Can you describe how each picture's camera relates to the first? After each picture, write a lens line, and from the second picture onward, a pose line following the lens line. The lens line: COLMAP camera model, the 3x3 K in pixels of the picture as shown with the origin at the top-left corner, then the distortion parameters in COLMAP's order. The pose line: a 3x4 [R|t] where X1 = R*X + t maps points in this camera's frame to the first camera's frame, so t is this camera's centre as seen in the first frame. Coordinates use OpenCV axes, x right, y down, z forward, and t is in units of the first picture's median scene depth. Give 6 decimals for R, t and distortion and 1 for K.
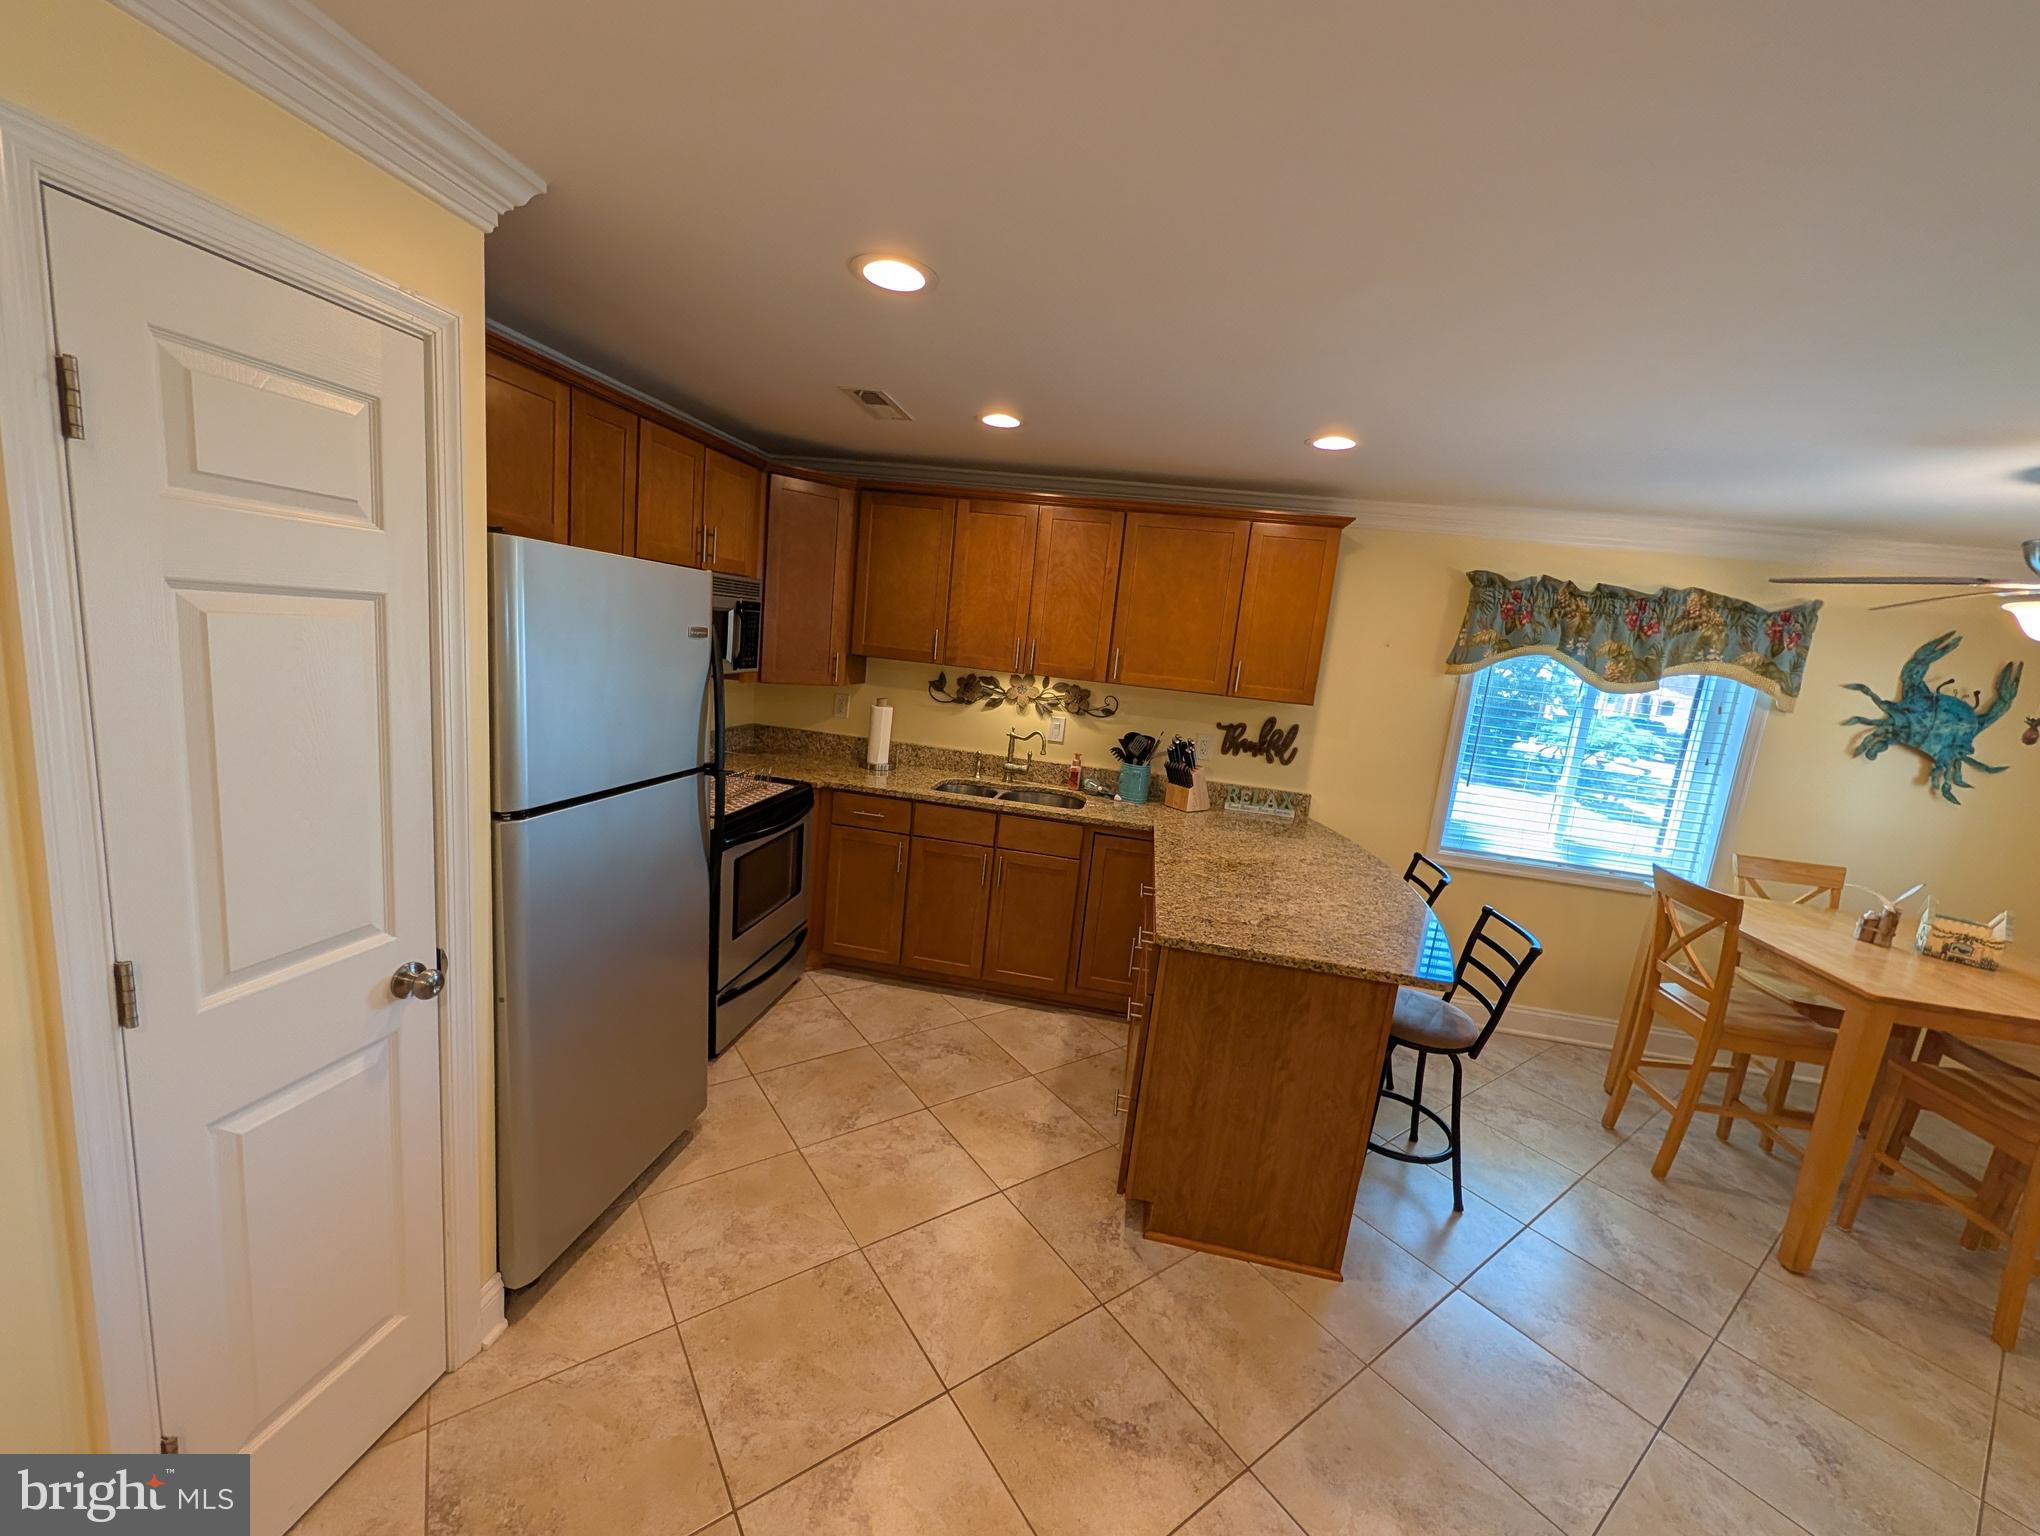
lens RADIAL K [[782.2, 0, 1025.5], [0, 782.2, 765.1], [0, 0, 1]] dist [0.000443, -0.000323]
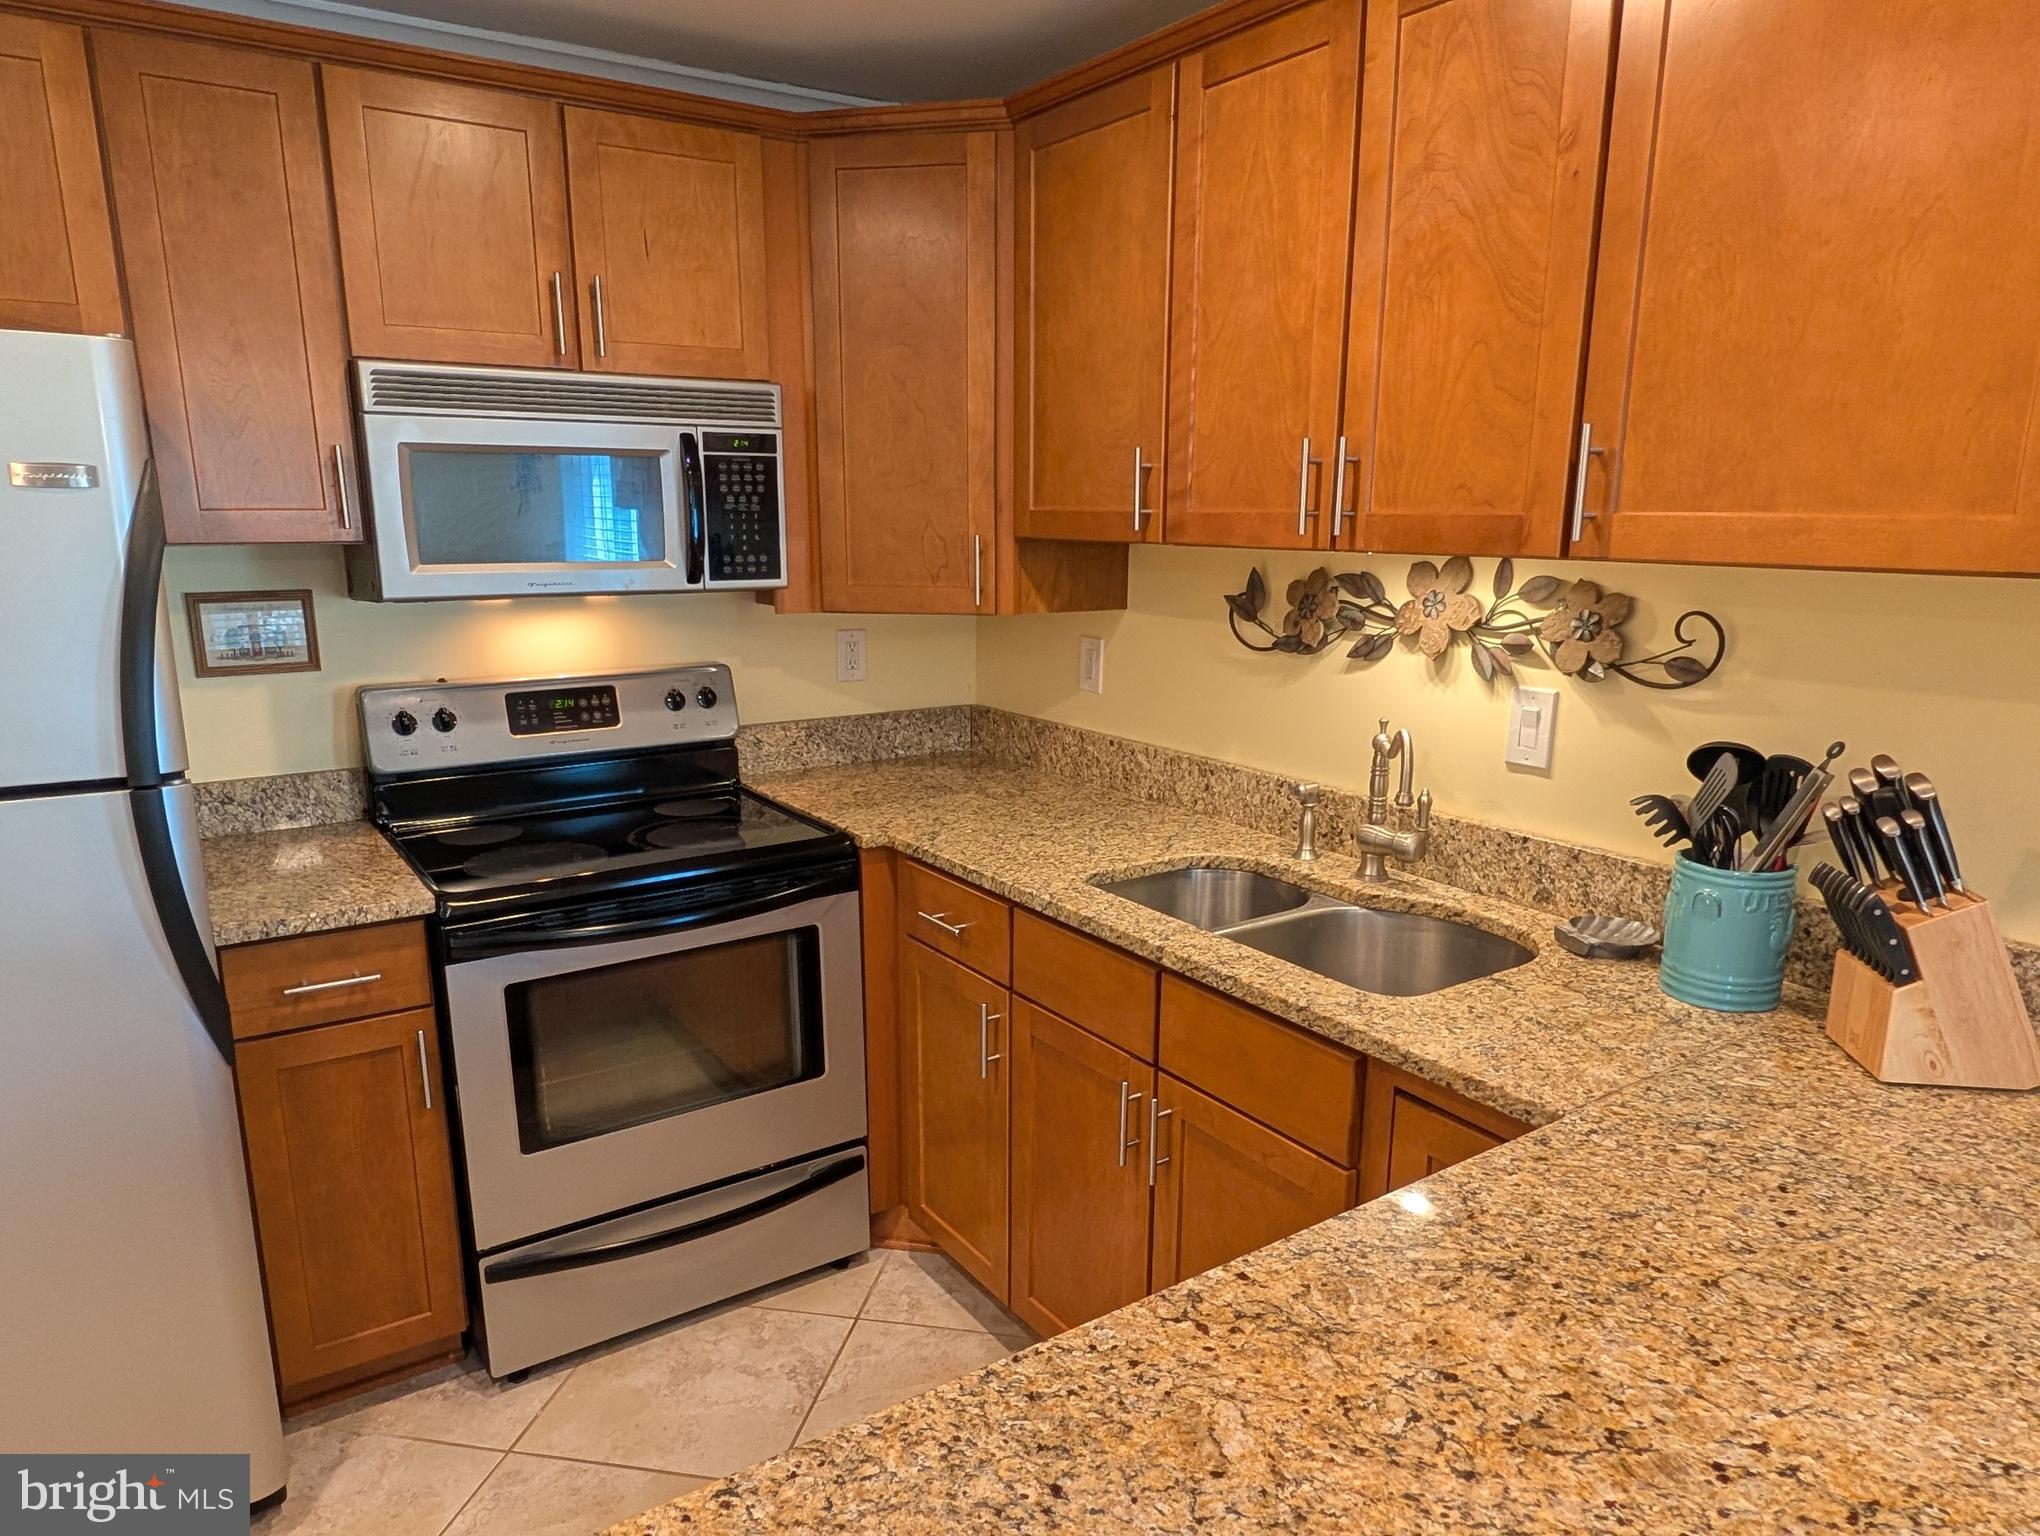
lens RADIAL K [[1319.2, 0, 1015.4], [0, 1319.2, 821.3], [0, 0, 1]] dist [0.001204, -0.000951]
pose [[0.683051, 0.071731, -0.726839, 0.328322], [-0.055642, 0.997384, 0.046142, -0.024422], [0.728248, 0.008925, 0.685256, 0.560547]]
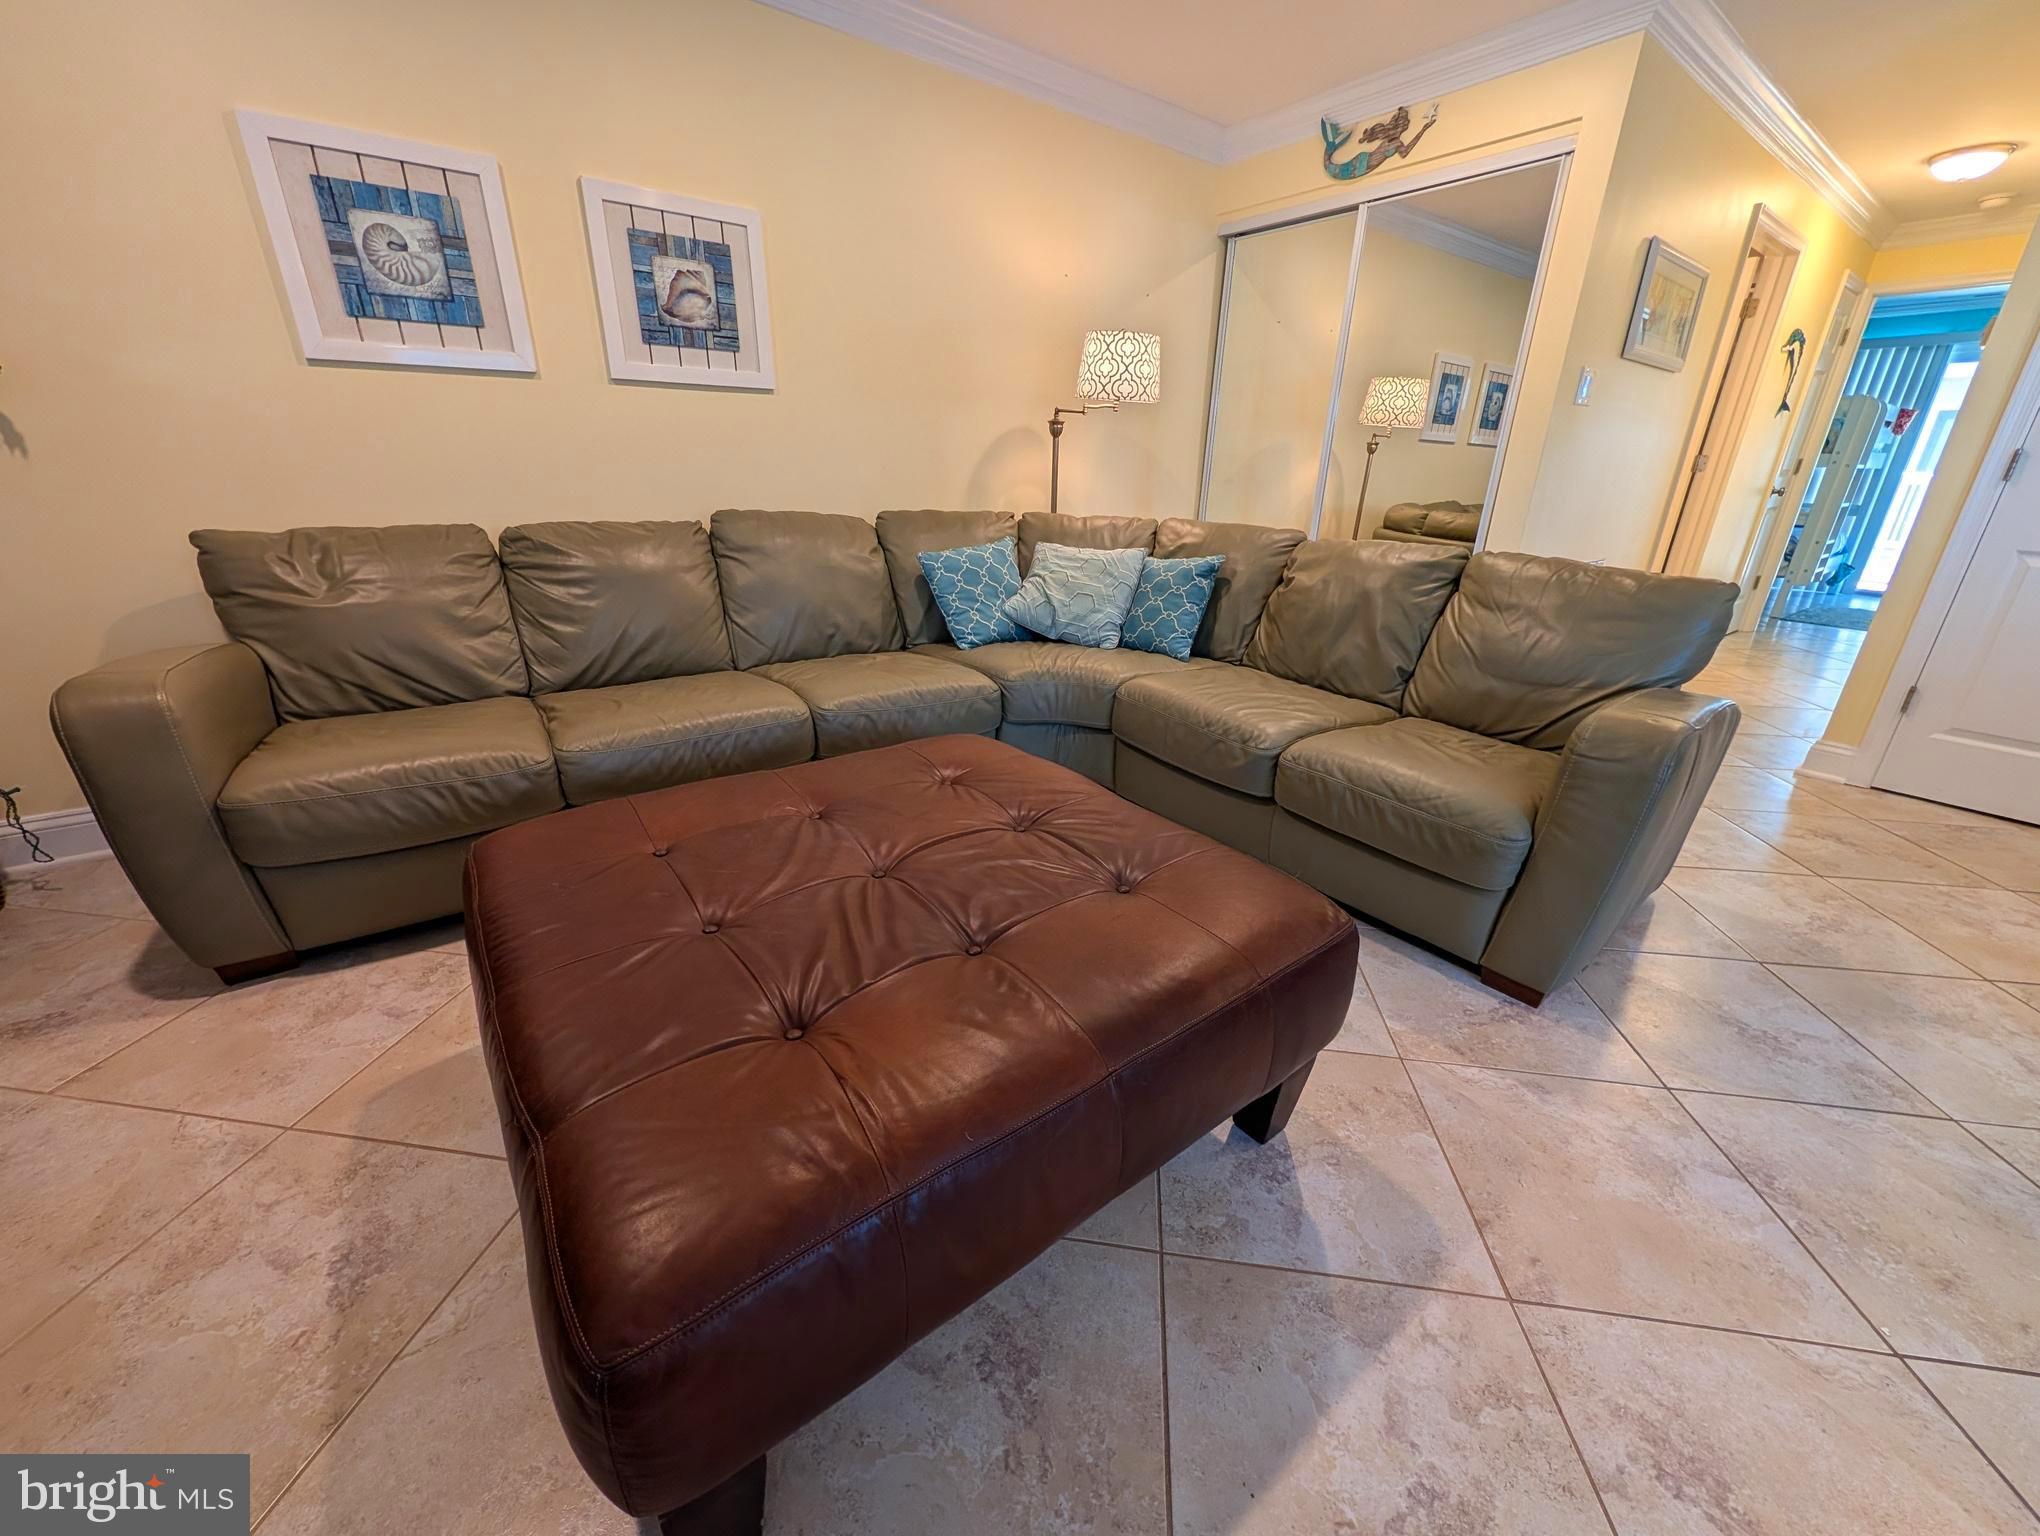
lens RADIAL K [[782.2, 0, 1018.8], [0, 782.2, 768.9], [0, 0, 1]] dist [0.000443, -0.000323]
pose [[-0.683600, 0.152588, -0.713729, 0.798422], [-0.208841, 0.896120, 0.391606, 0.243204], [0.699340, 0.416757, -0.580720, 0.197540]]
